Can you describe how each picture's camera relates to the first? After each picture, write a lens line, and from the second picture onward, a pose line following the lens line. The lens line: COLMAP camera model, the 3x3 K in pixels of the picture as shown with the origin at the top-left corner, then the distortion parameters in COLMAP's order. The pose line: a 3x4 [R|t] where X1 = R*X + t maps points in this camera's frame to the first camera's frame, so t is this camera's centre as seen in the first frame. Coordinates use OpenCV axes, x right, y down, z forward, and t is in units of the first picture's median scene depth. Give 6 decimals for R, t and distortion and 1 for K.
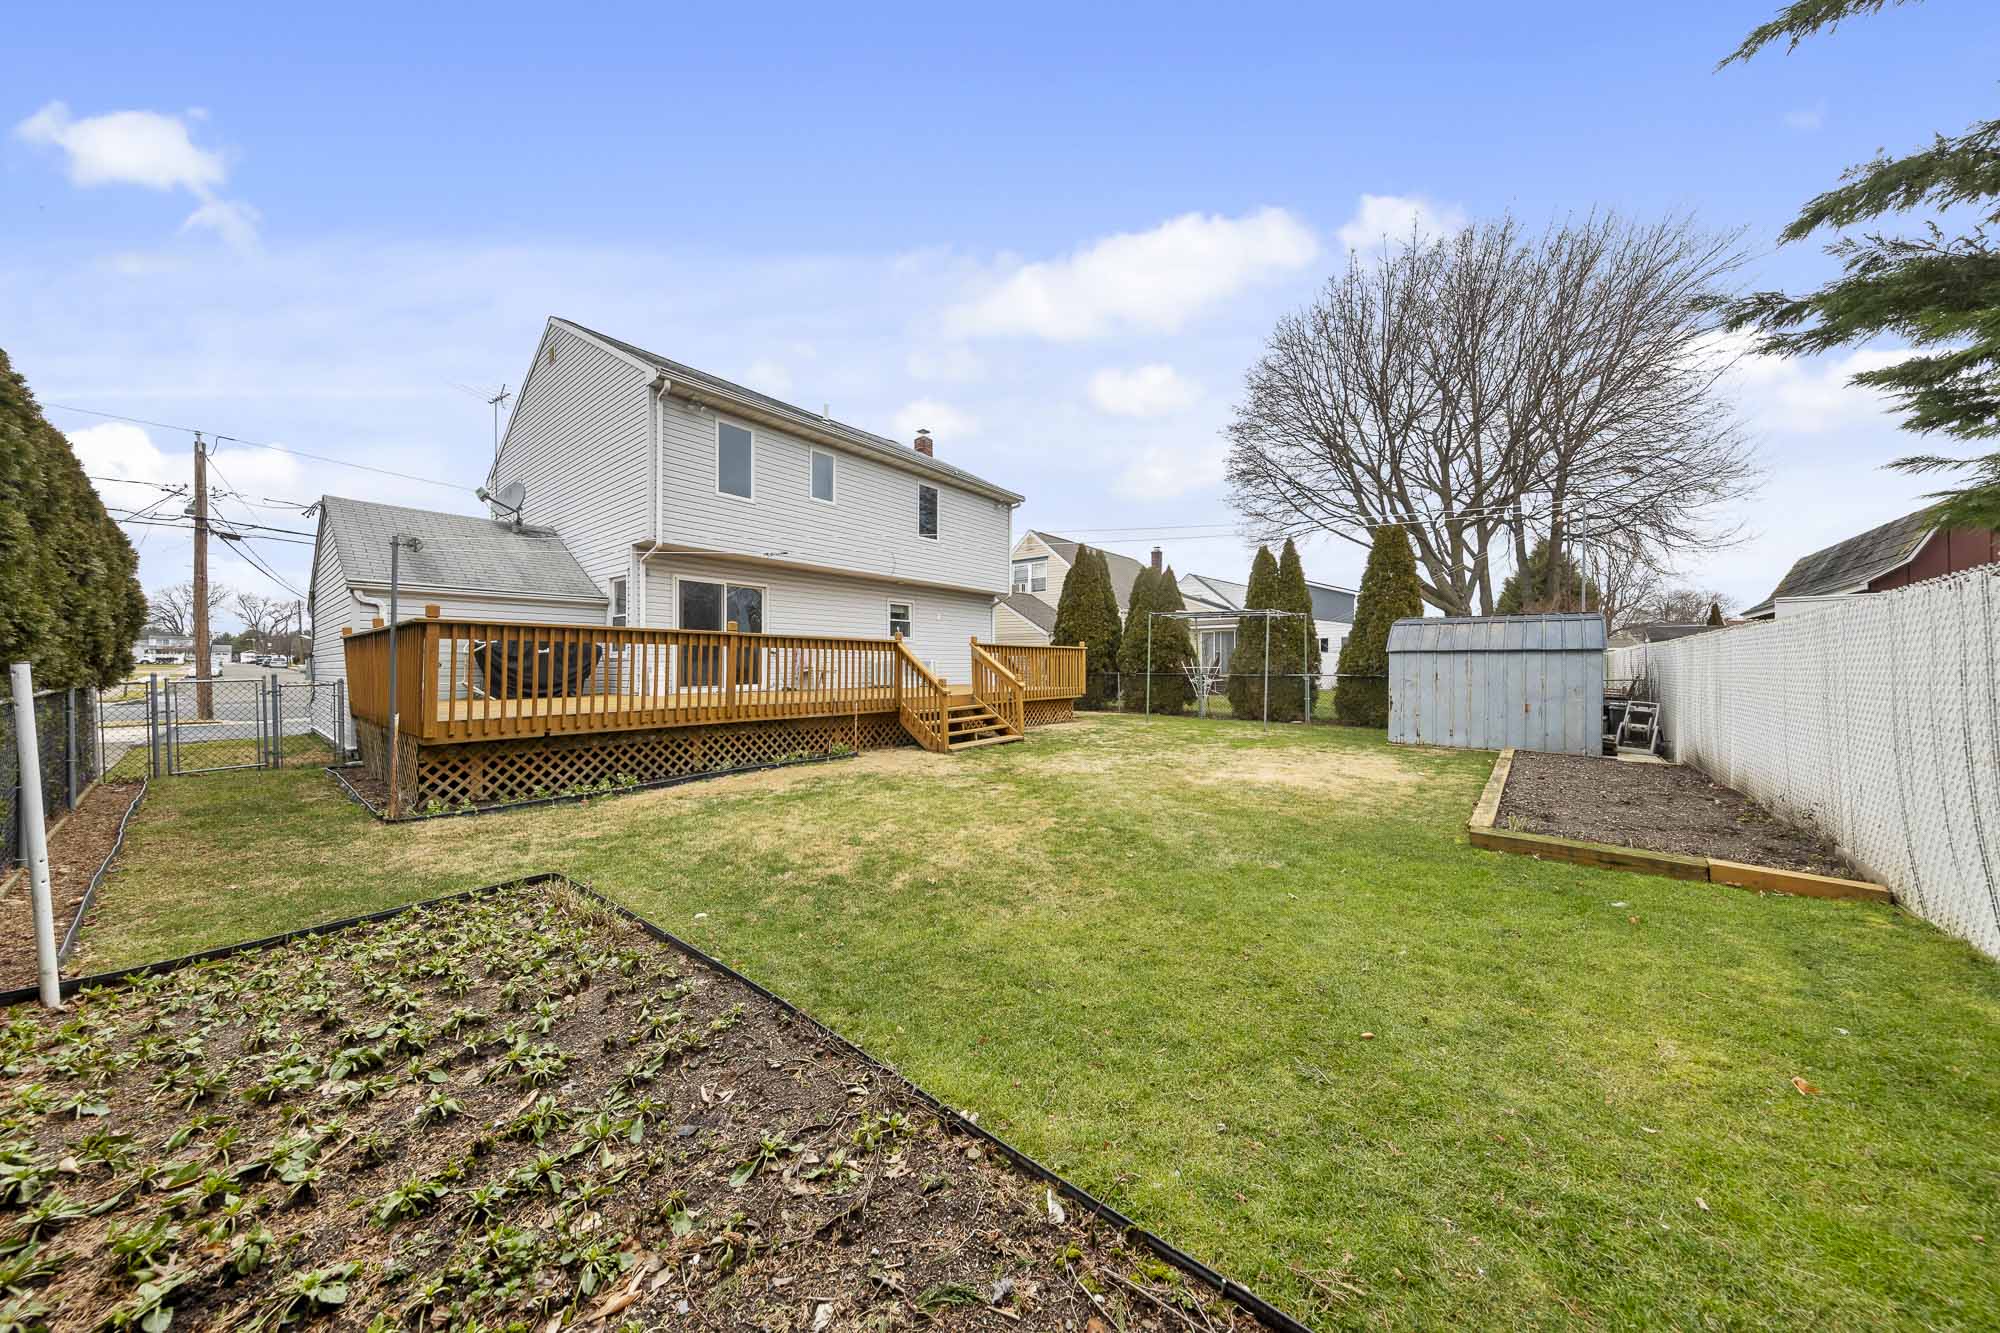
lens RADIAL K [[629.4, 0, 1000.0], [0, 629.4, 666.5], [0, 0, 1]] dist [-0.000490, -0.000036]
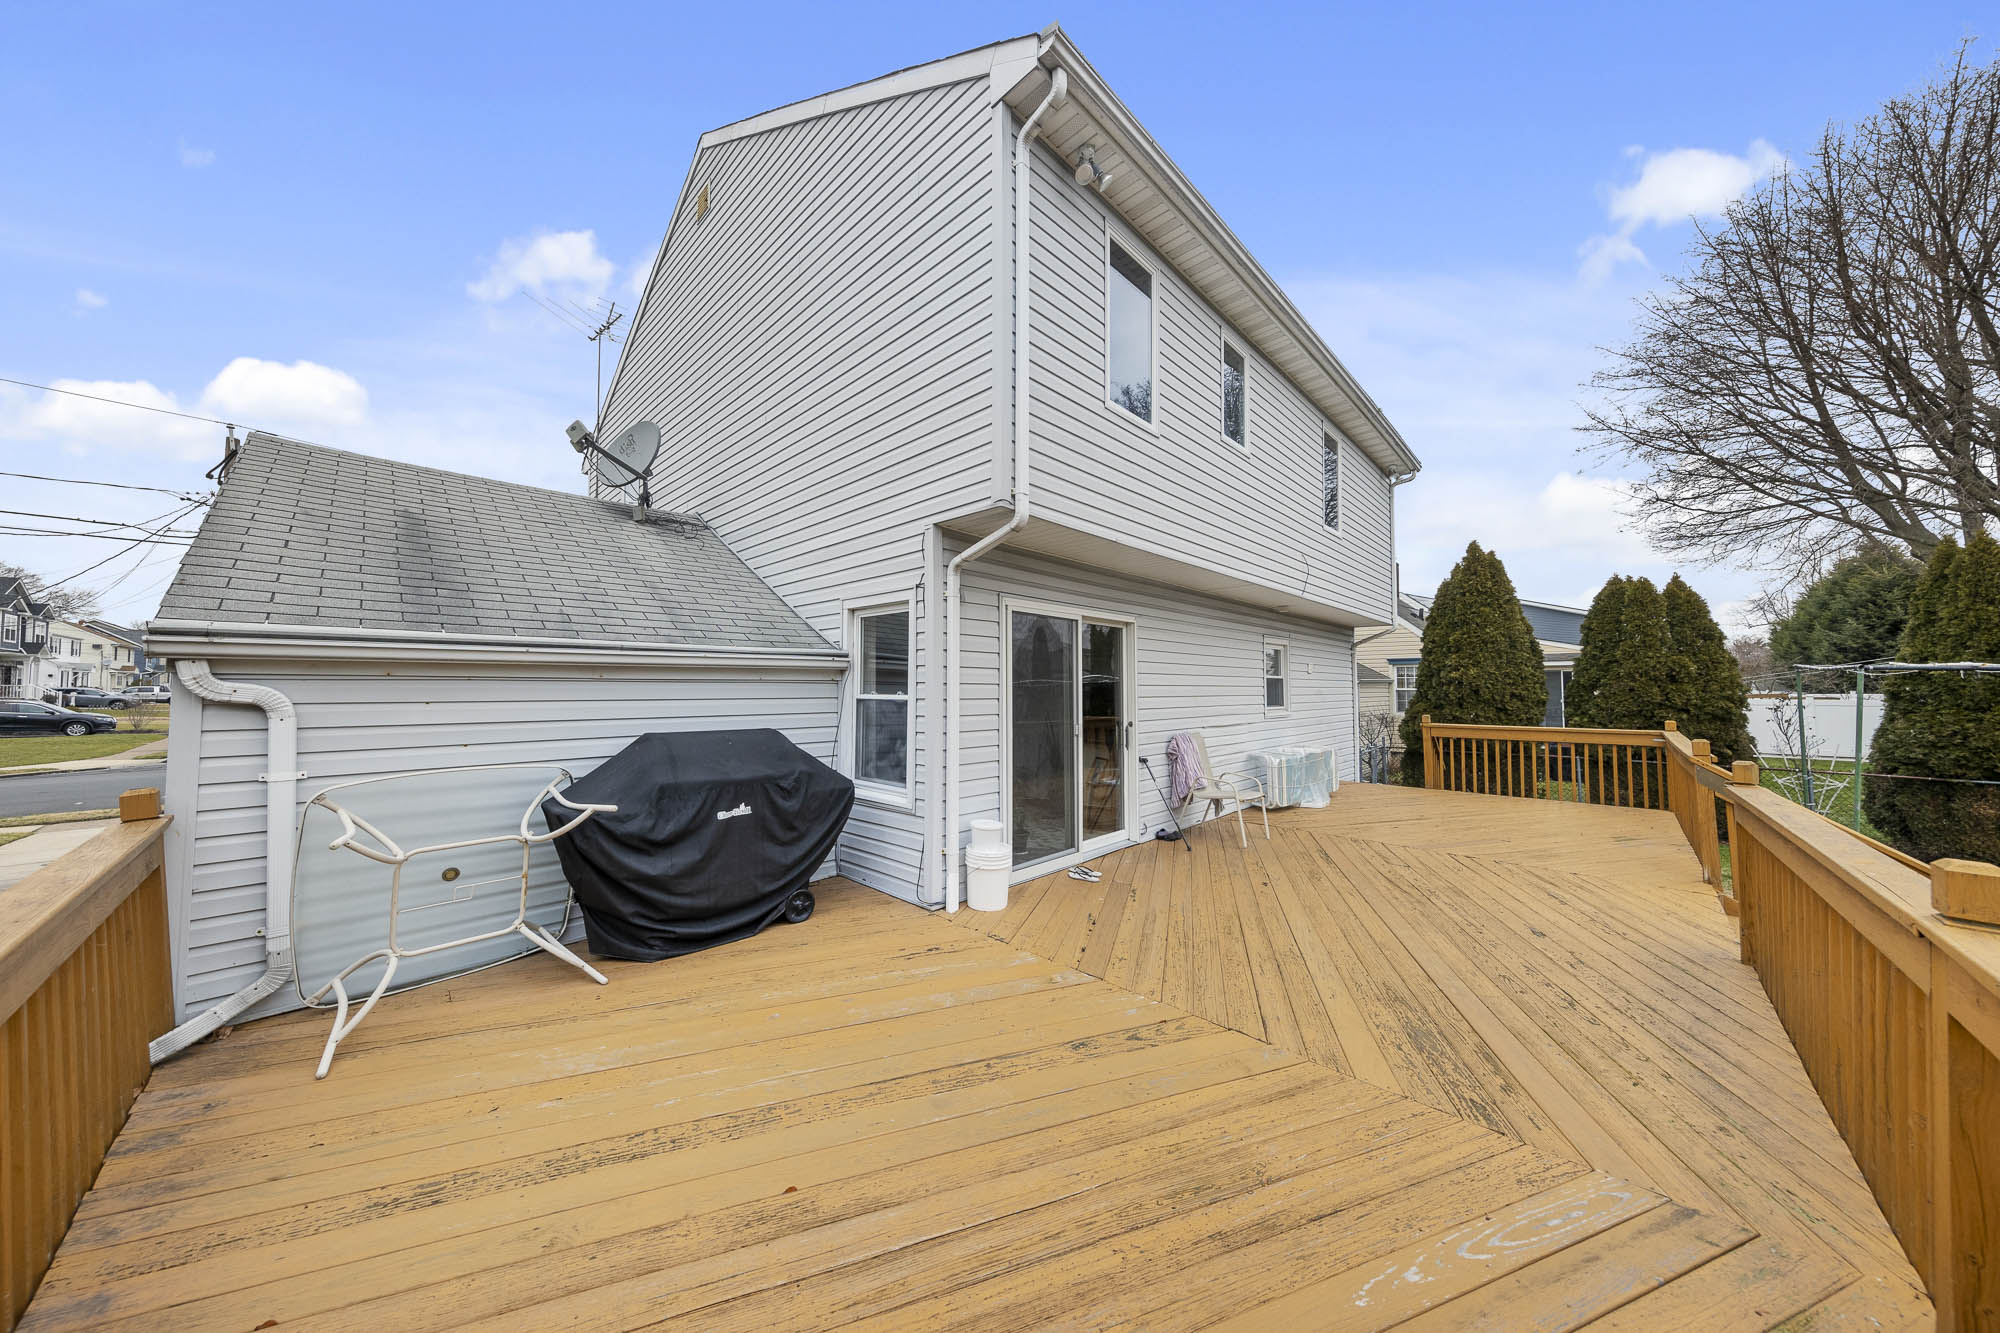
lens RADIAL K [[629.4, 0, 1000.0], [0, 629.4, 666.5], [0, 0, 1]] dist [-0.000490, -0.000036]
pose [[0.996173, -0.004444, -0.087294, -0.437842], [0.001207, 0.999311, -0.037108, -0.076670], [0.087398, 0.036860, 0.995491, 0.526787]]
